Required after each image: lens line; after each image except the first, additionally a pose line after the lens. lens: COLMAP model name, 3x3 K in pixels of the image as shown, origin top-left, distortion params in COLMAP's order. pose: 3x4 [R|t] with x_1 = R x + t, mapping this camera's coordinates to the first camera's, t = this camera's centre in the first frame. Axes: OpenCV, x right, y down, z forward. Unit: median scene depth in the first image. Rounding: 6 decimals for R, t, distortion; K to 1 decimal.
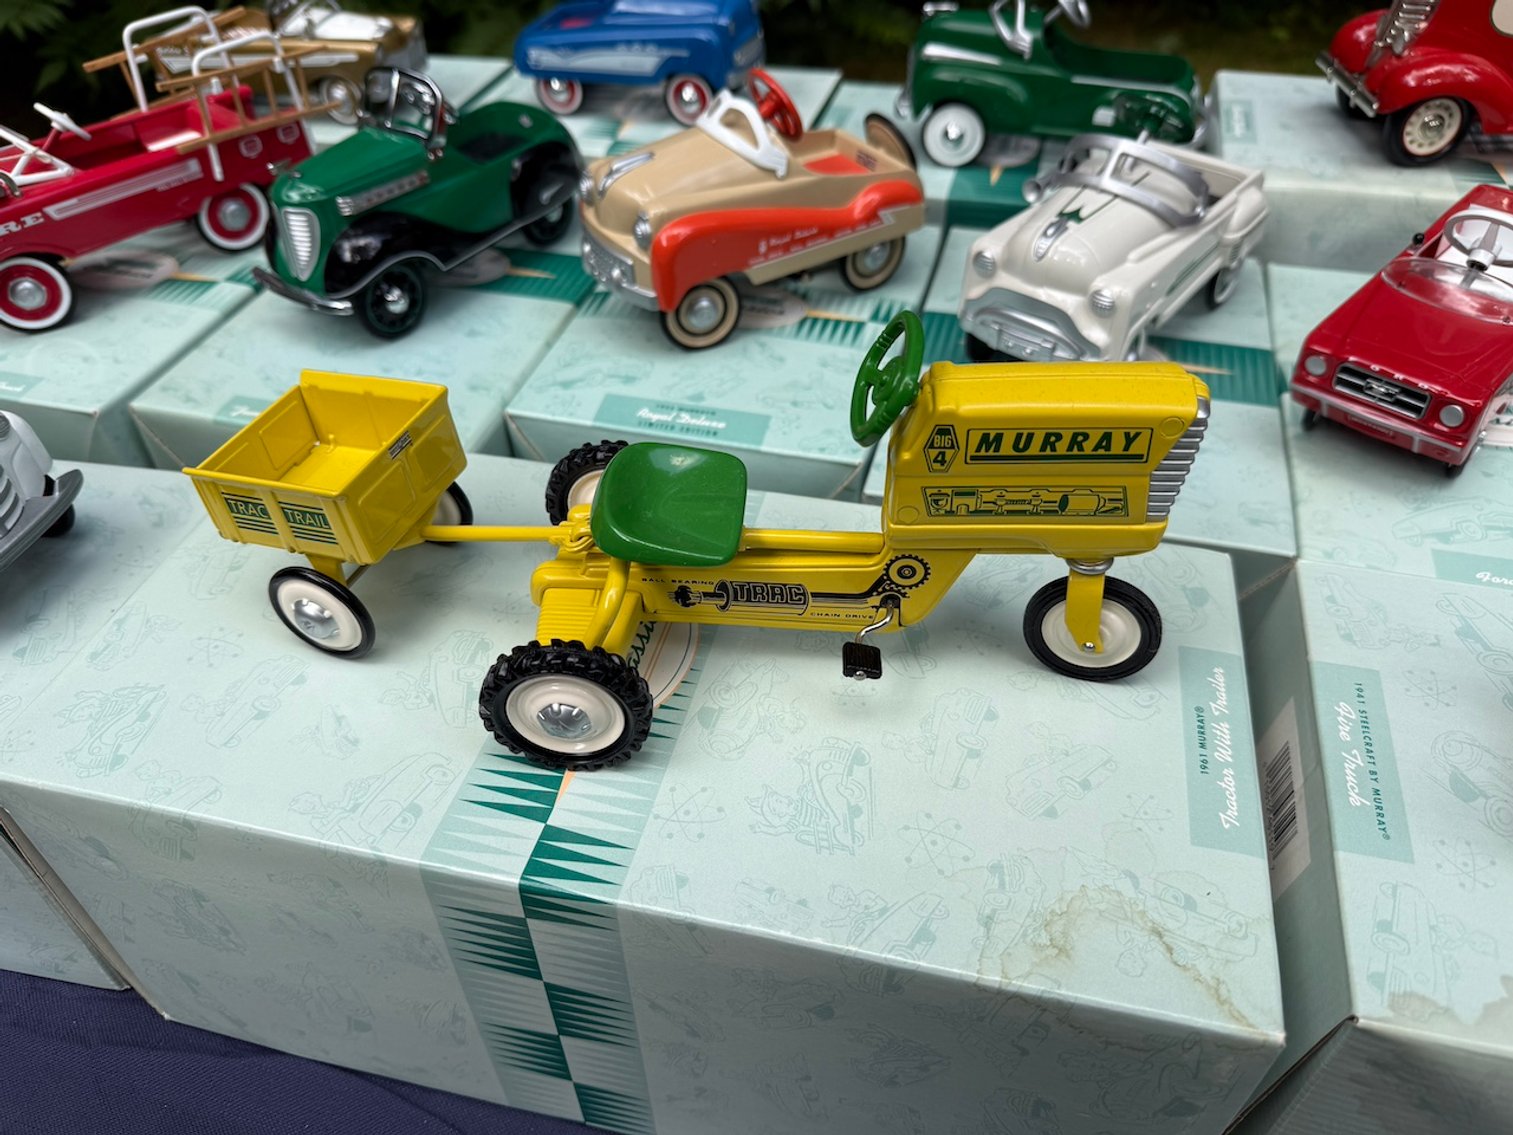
lens RADIAL K [[1173.0, 0, 756.5], [0, 1173.0, 567.5], [0, 0, 1]] dist [0.045494, -0.119759]
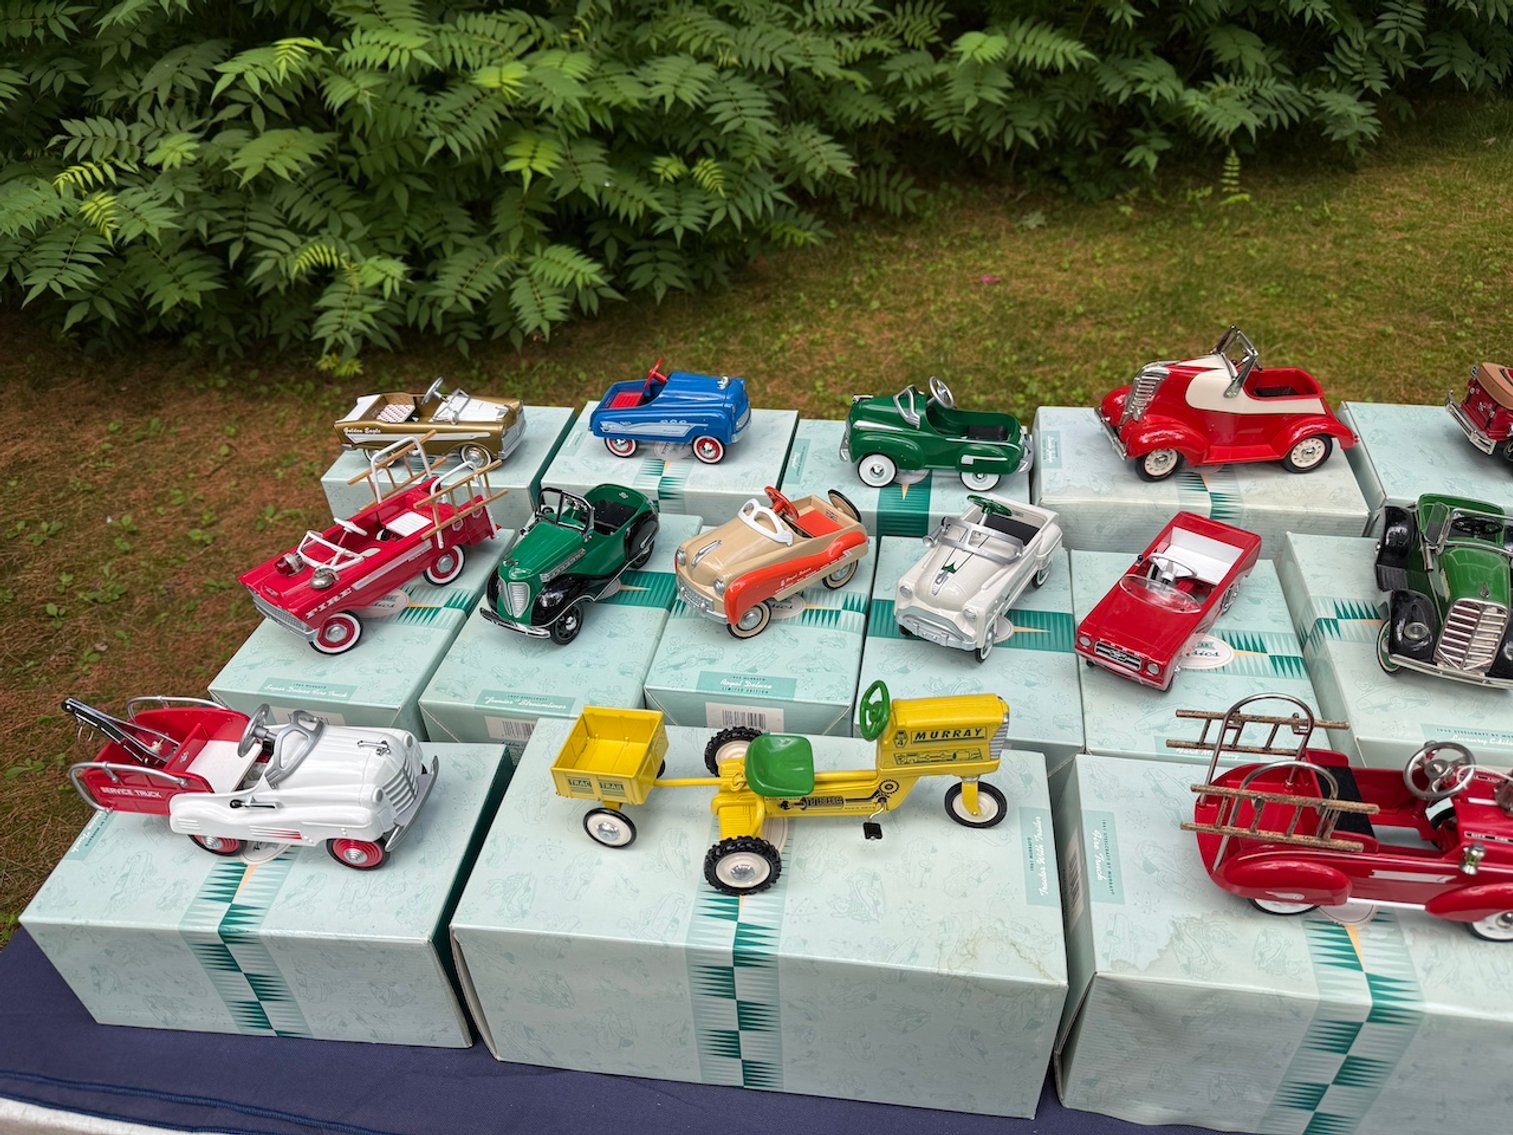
lens RADIAL K [[1242.8, 0, 752.5], [0, 1242.8, 531.8], [0, 0, 1]] dist [0.215195, -0.602221]
pose [[0.994934, -0.075711, 0.066138, -0.216603], [0.081466, 0.992682, -0.089141, -0.250006], [-0.058905, 0.094078, 0.993821, -1.206007]]
